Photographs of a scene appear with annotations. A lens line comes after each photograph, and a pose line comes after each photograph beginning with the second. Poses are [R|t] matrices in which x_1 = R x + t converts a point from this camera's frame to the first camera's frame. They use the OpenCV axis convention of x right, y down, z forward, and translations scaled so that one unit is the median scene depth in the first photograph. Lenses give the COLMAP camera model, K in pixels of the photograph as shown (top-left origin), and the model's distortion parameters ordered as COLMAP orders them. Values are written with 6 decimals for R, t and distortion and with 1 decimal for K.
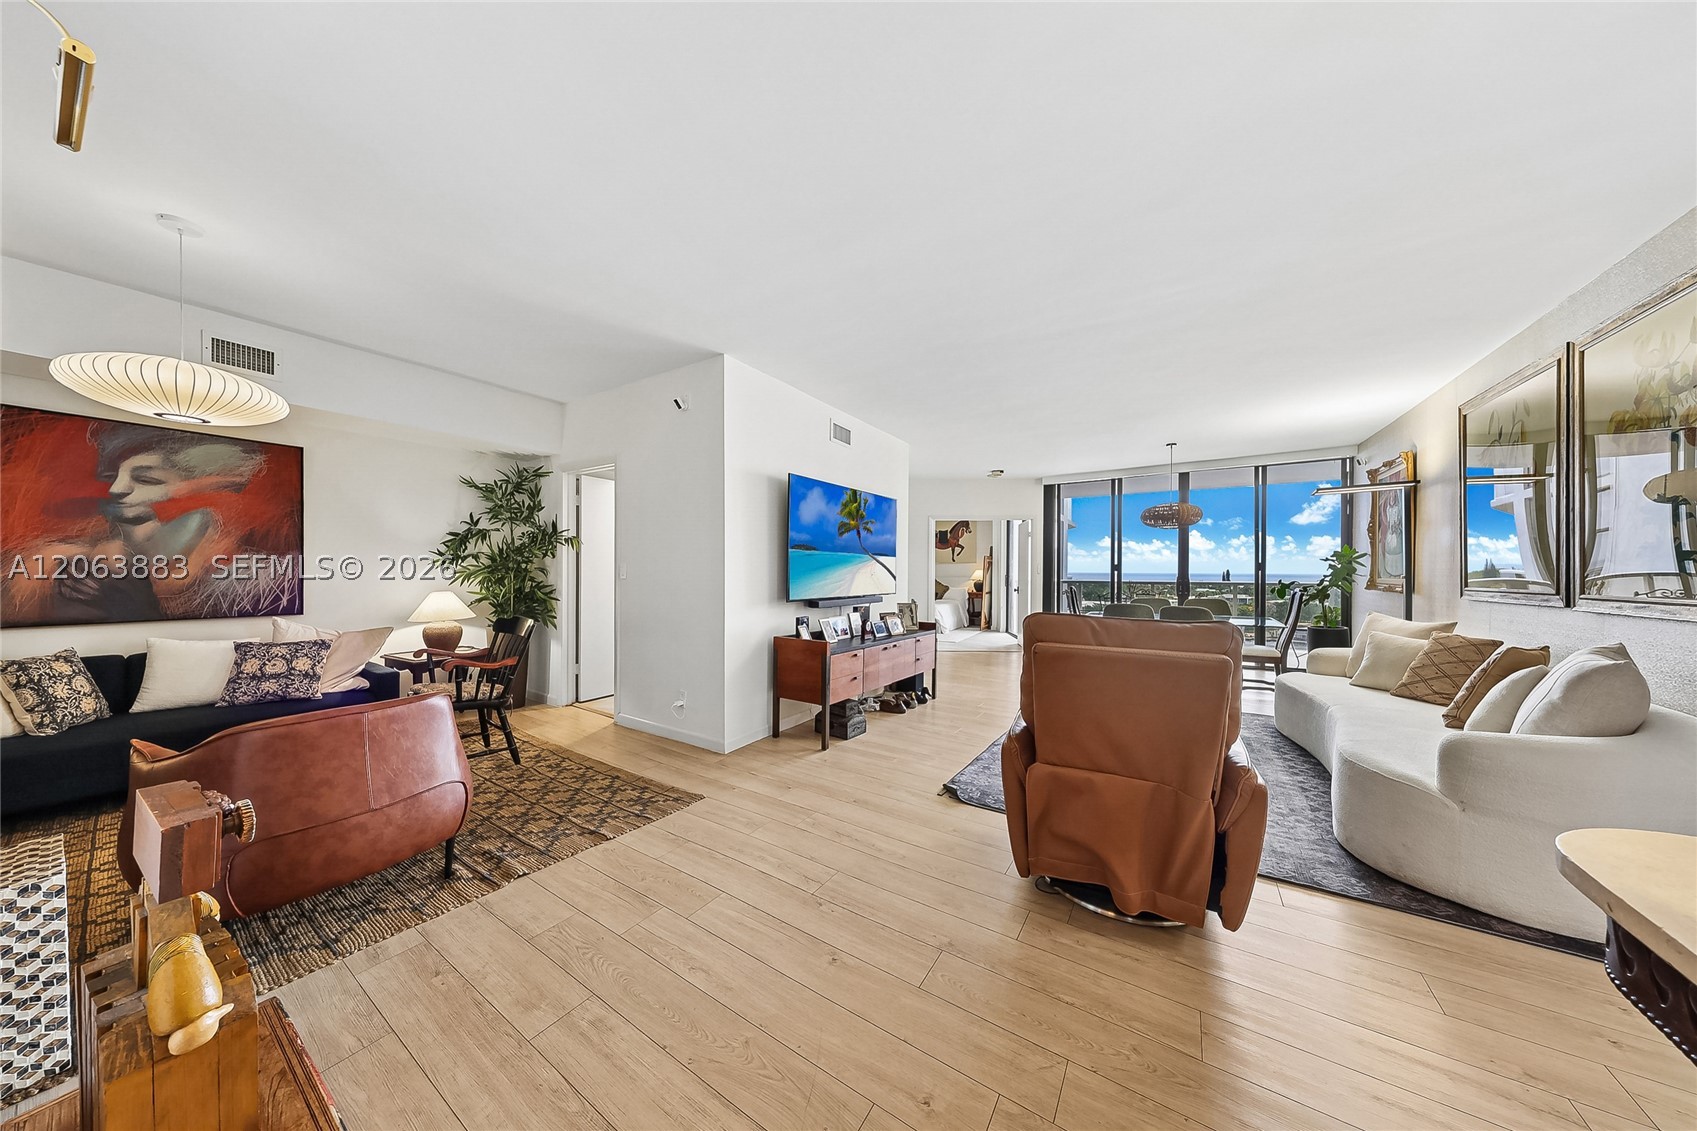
lens RADIAL K [[508.8, 0, 846.3], [0, 508.8, 568.6], [0, 0, 1]] dist [0.000750, -0.000073]
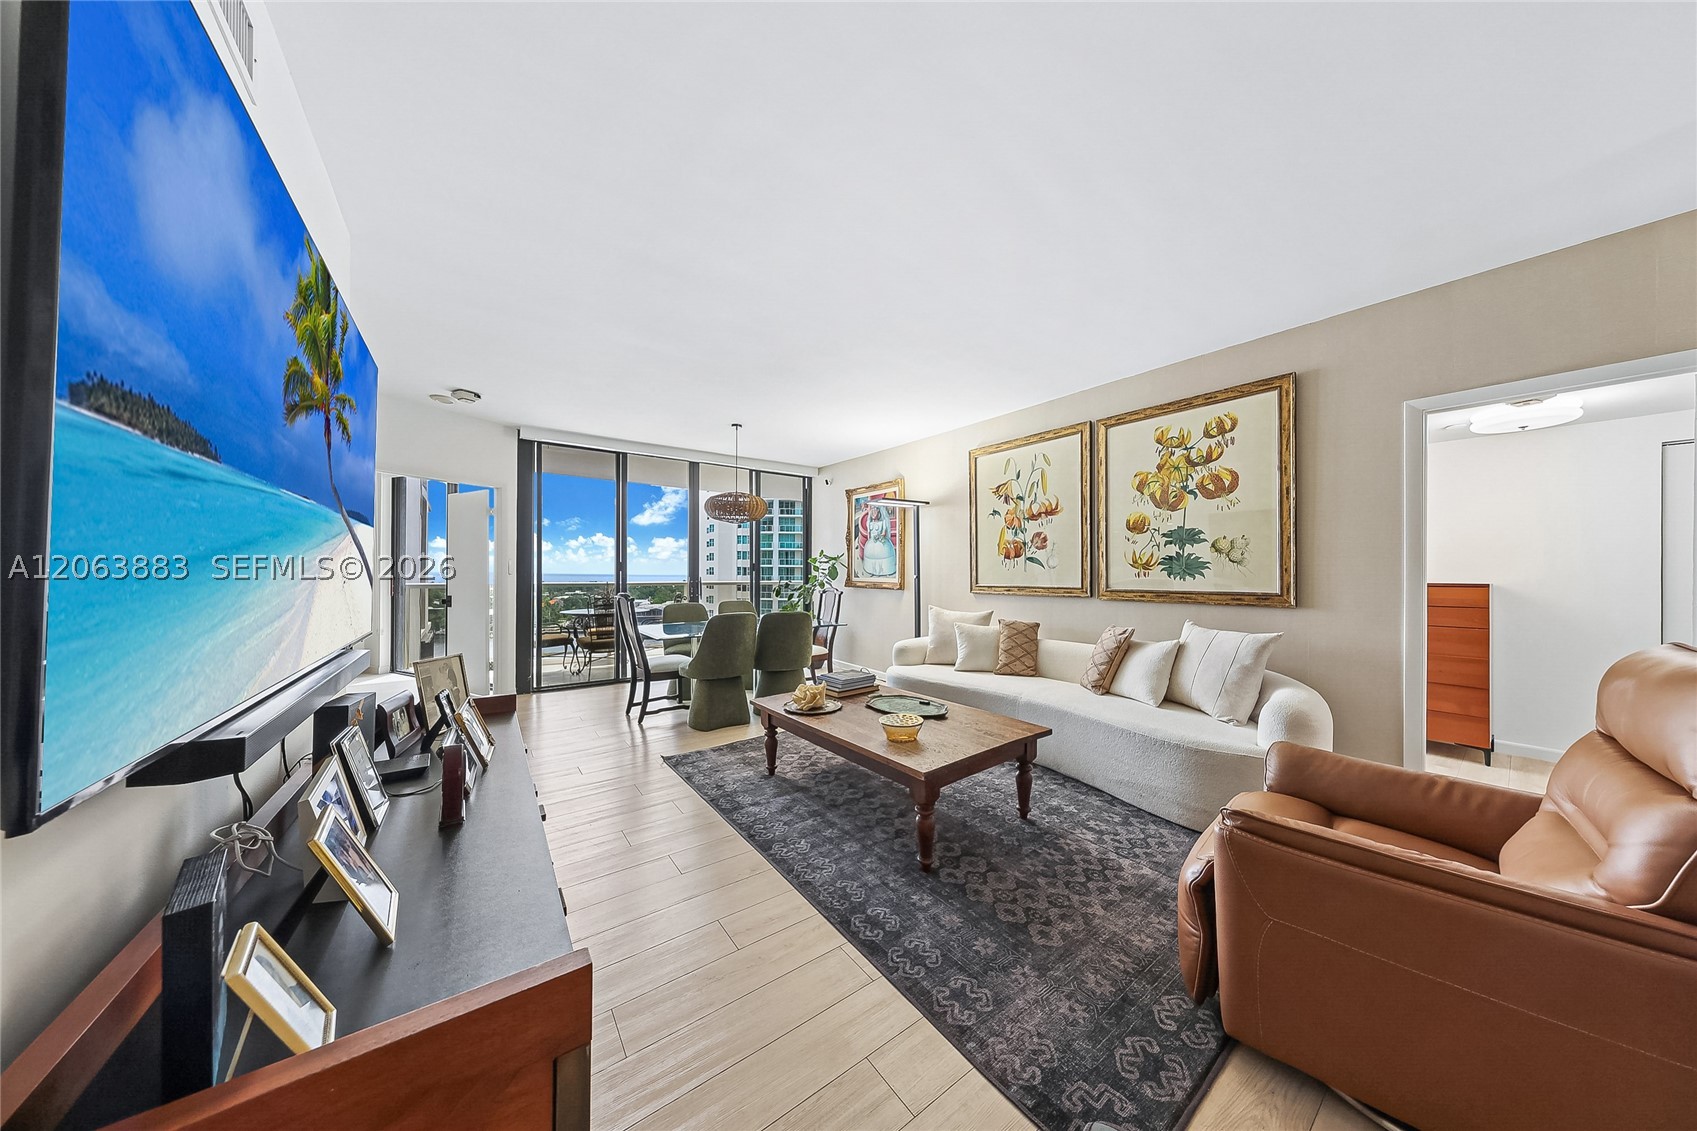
lens RADIAL K [[508.8, 0, 846.3], [0, 508.8, 568.6], [0, 0, 1]] dist [0.000750, -0.000073]
pose [[0.347365, 0.006373, 0.937708, -0.144801], [-0.011081, 0.999935, -0.002691, 0.001987], [-0.937665, -0.009456, 0.347413, 0.703797]]
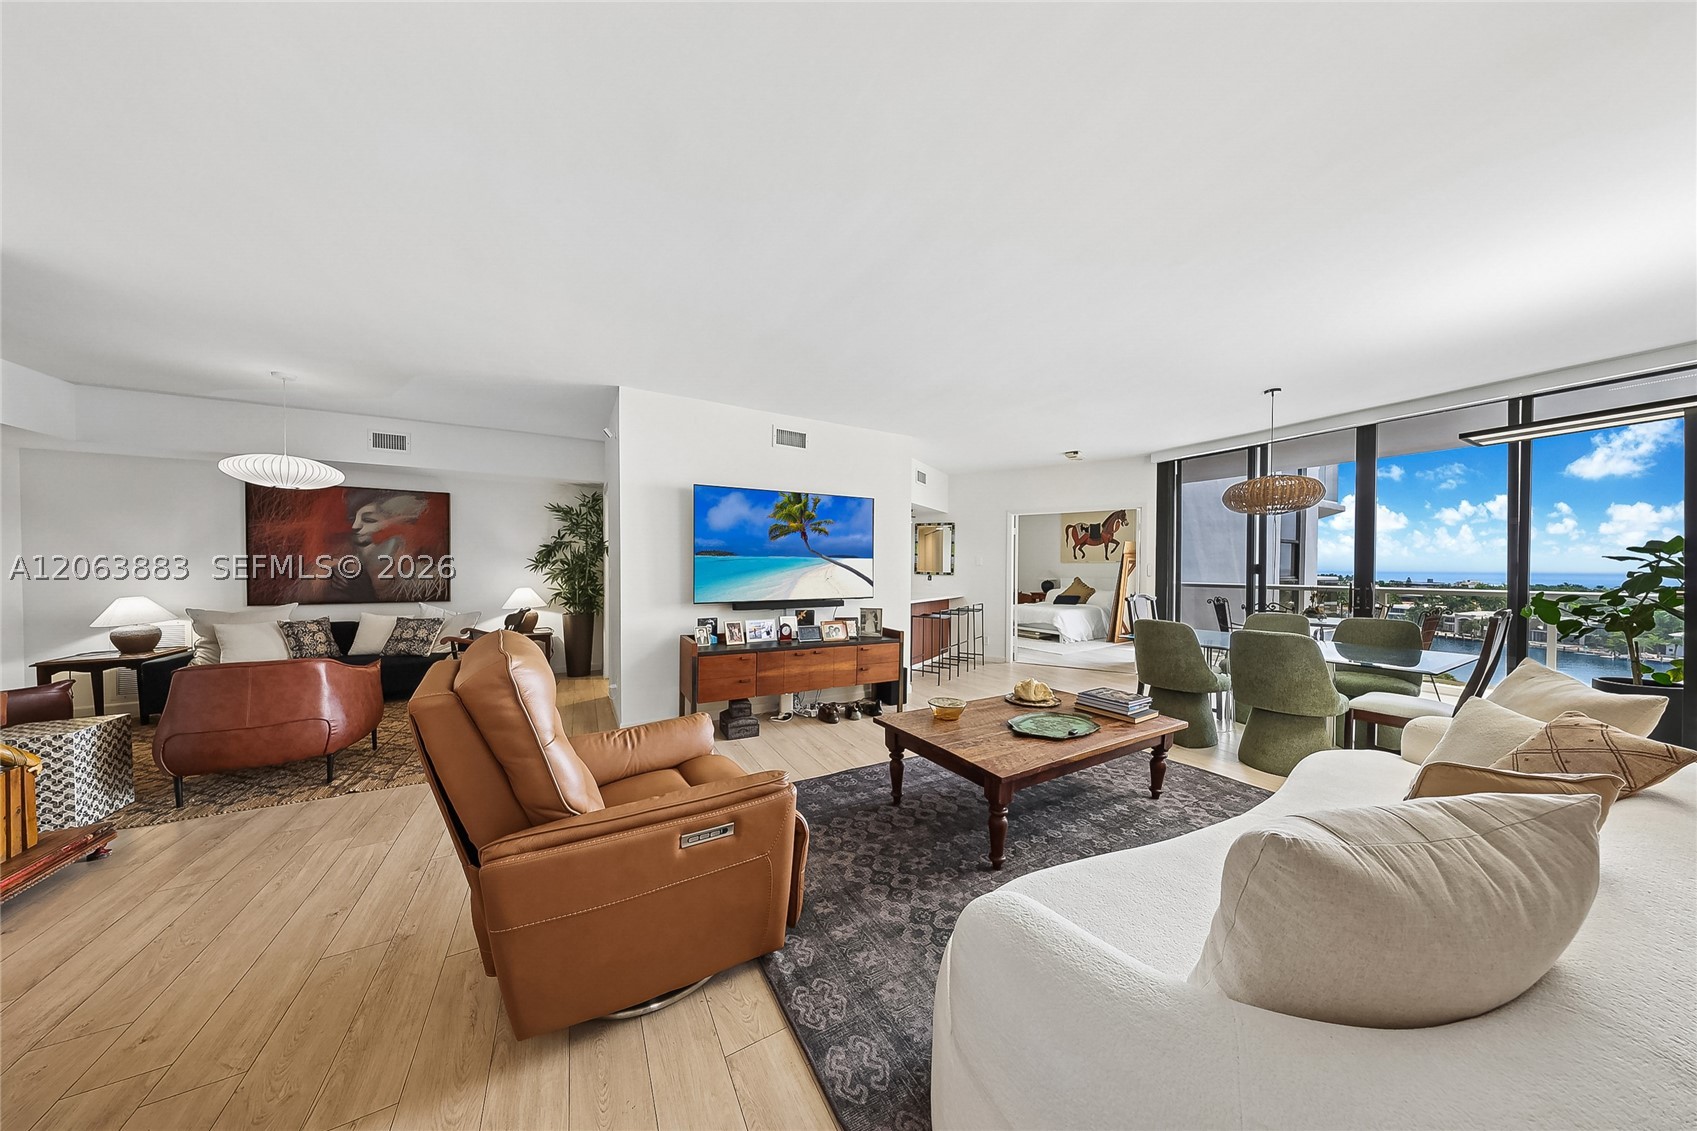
lens RADIAL K [[486.1, 0, 842.7], [0, 486.1, 572.6], [0, 0, 1]] dist [0.000041, 0.000085]
pose [[0.883554, 0.002734, -0.468322, 0.579186], [0.002830, 0.999934, 0.011176, -0.008564], [0.468322, -0.011200, 0.883487, 0.219627]]
